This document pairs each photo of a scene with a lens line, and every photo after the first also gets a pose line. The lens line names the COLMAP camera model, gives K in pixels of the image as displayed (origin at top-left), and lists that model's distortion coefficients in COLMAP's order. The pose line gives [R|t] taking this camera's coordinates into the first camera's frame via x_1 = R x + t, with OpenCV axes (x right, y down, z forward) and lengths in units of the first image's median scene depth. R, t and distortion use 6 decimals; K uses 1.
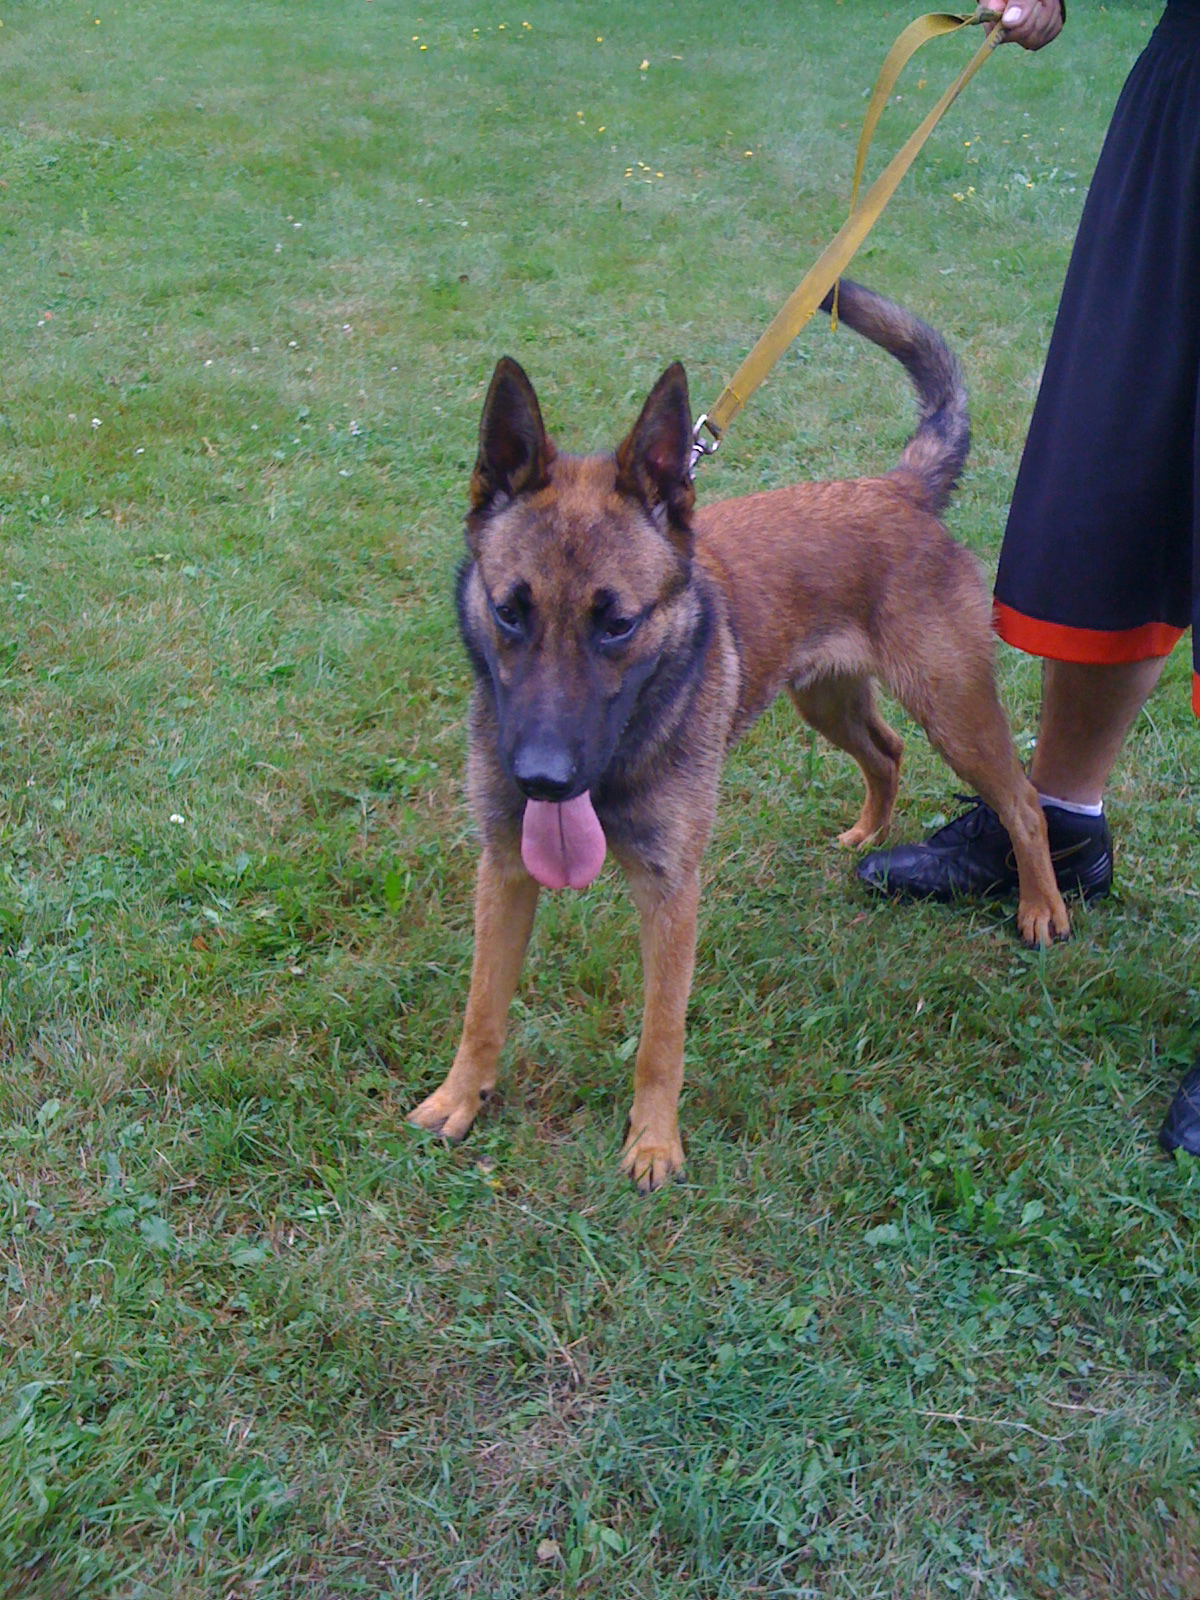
lens RADIAL K [[1470.6, 0, 600.0], [0, 1470.6, 800.0], [0, 0, 1]] dist [0.138414, -0.259482]
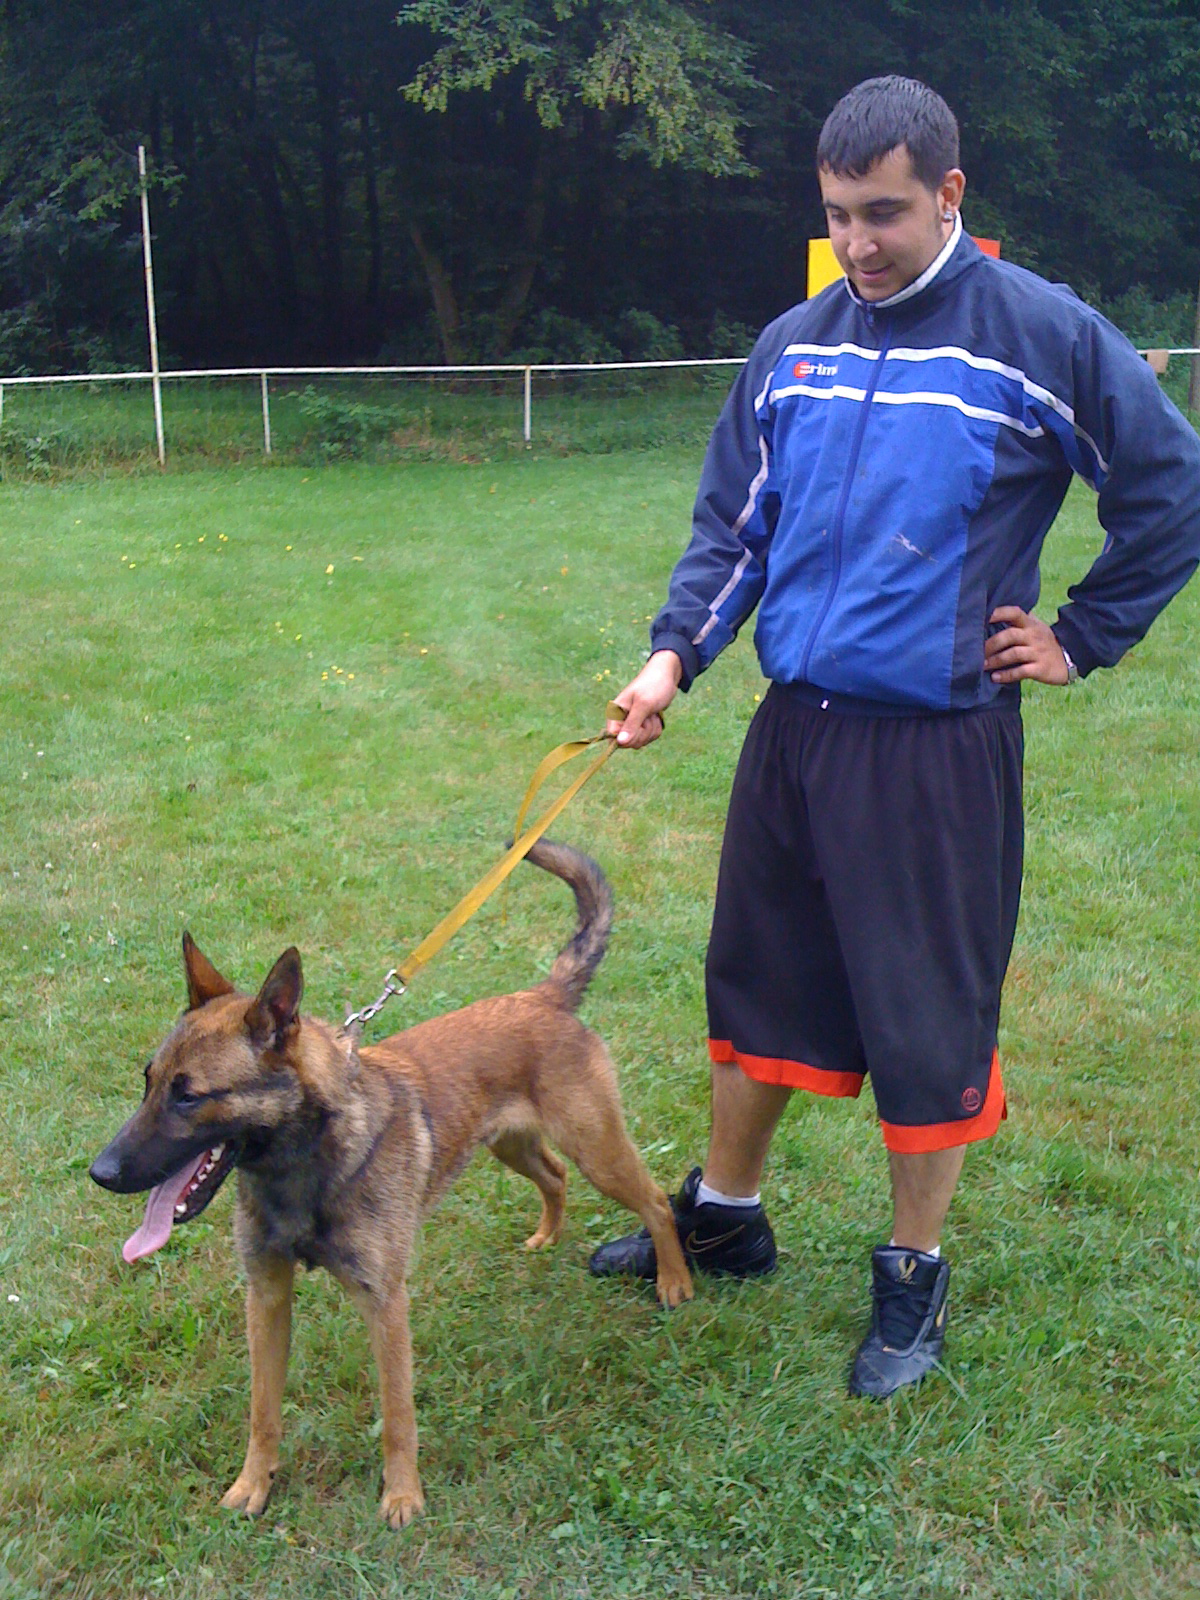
lens RADIAL K [[1470.6, 0, 600.0], [0, 1470.6, 800.0], [0, 0, 1]] dist [0.138414, -0.259482]
pose [[0.978405, -0.071244, 0.194029, -0.006731], [0.118682, 0.962191, -0.245161, -0.027207], [-0.169227, 0.262894, 0.949868, -0.481801]]
